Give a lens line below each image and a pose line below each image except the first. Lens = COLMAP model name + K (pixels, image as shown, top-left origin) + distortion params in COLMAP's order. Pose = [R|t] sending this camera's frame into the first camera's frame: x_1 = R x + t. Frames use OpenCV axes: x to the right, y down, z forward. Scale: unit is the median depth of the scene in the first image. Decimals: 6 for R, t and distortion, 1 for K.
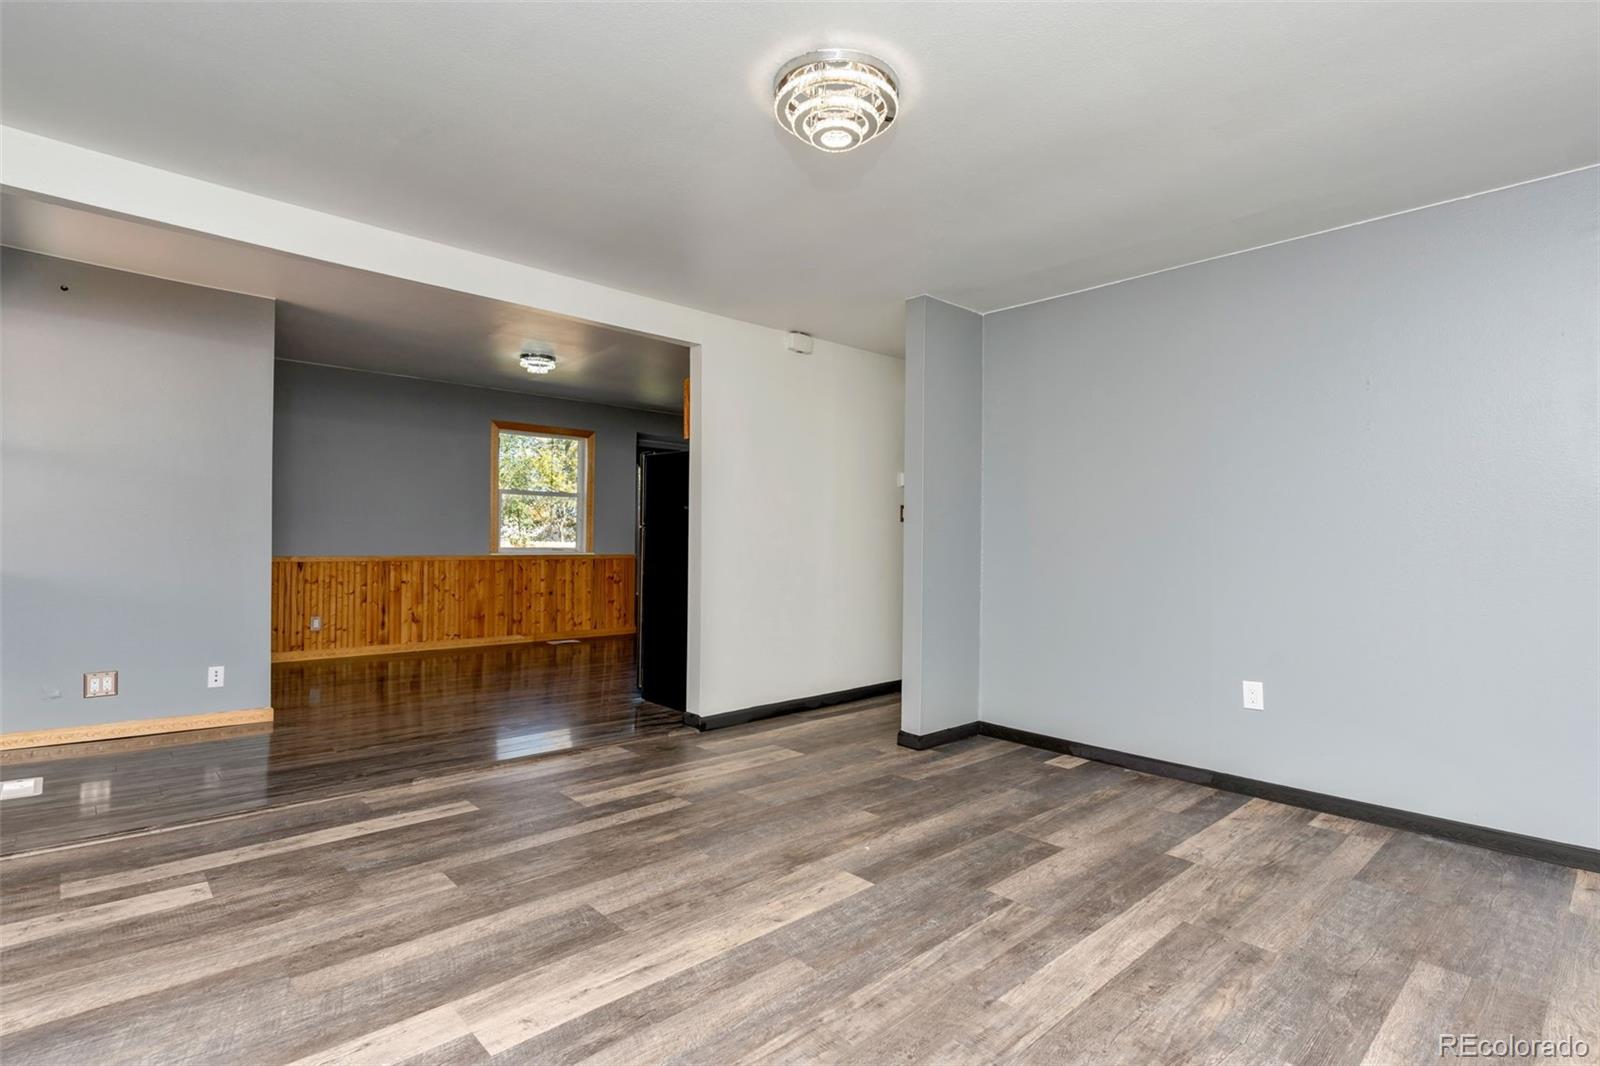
lens RADIAL K [[775.1, 0, 800.0], [0, 775.1, 533.0], [0, 0, 1]] dist [0.000611, -0.000045]
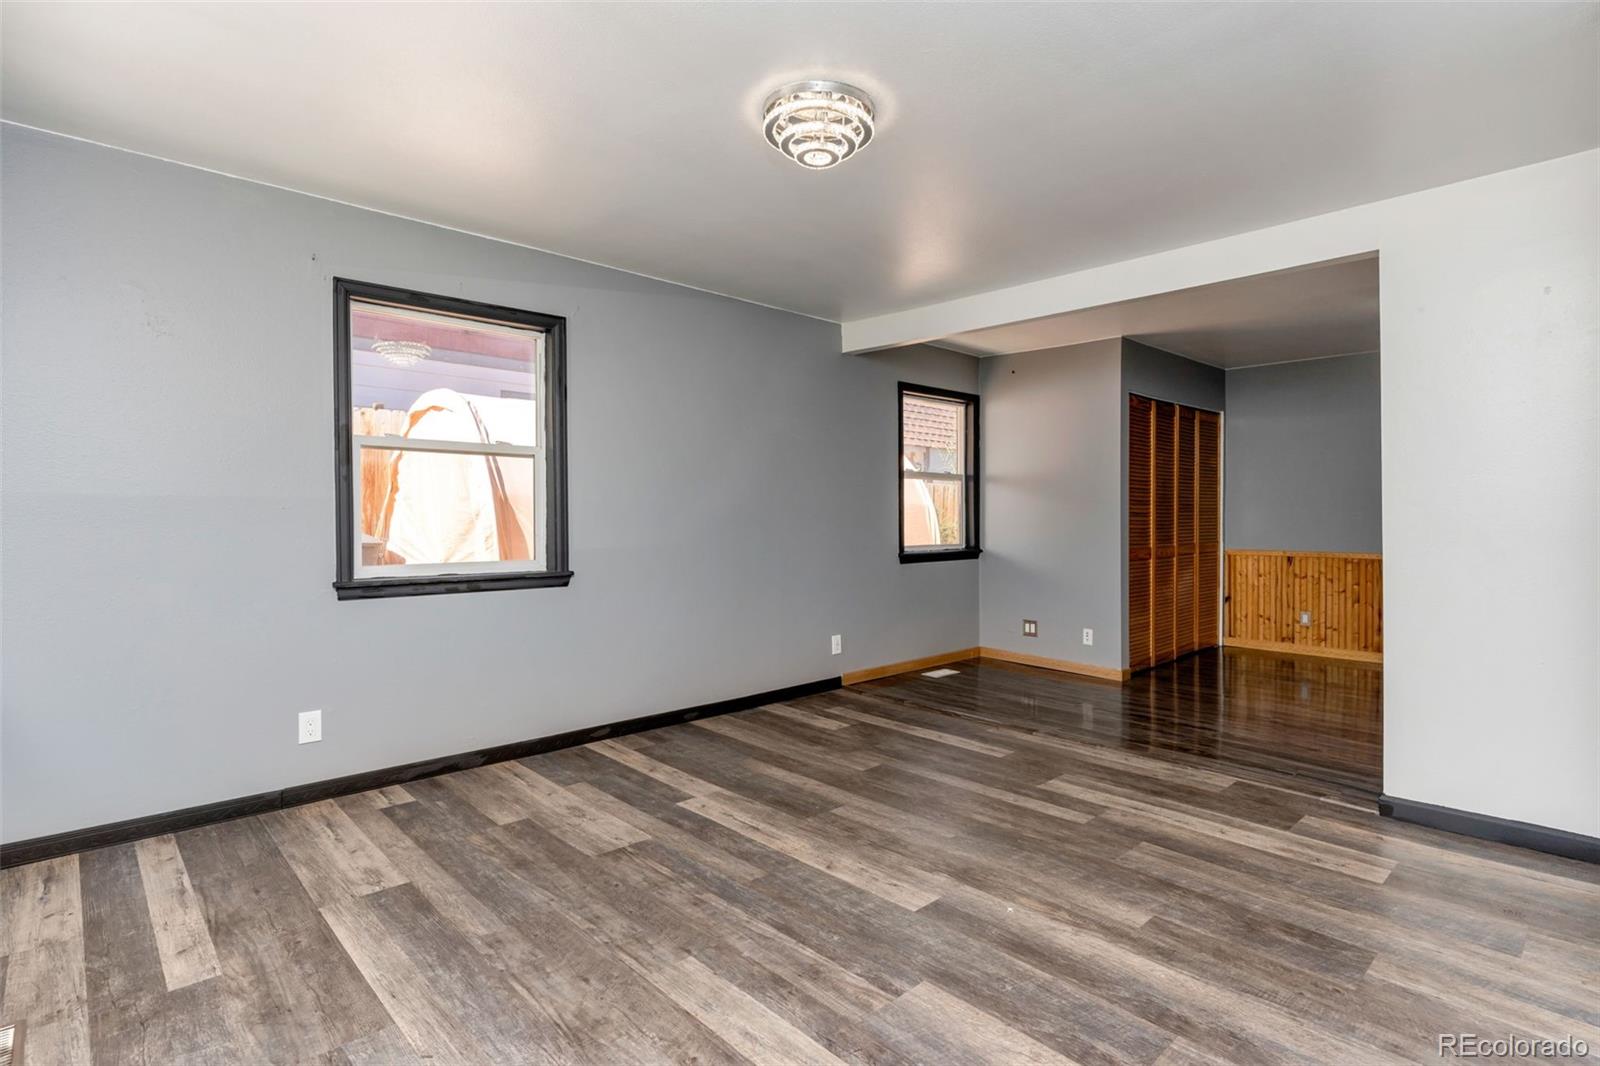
lens RADIAL K [[803.6, 0, 797.3], [0, 803.6, 527.3], [0, 0, 1]] dist [0.000770, 0.000237]
pose [[0.002756, -0.005348, -0.999982, 0.819541], [-0.001435, 0.999985, -0.005352, 0.011302], [0.999995, 0.001450, 0.002749, 0.686768]]
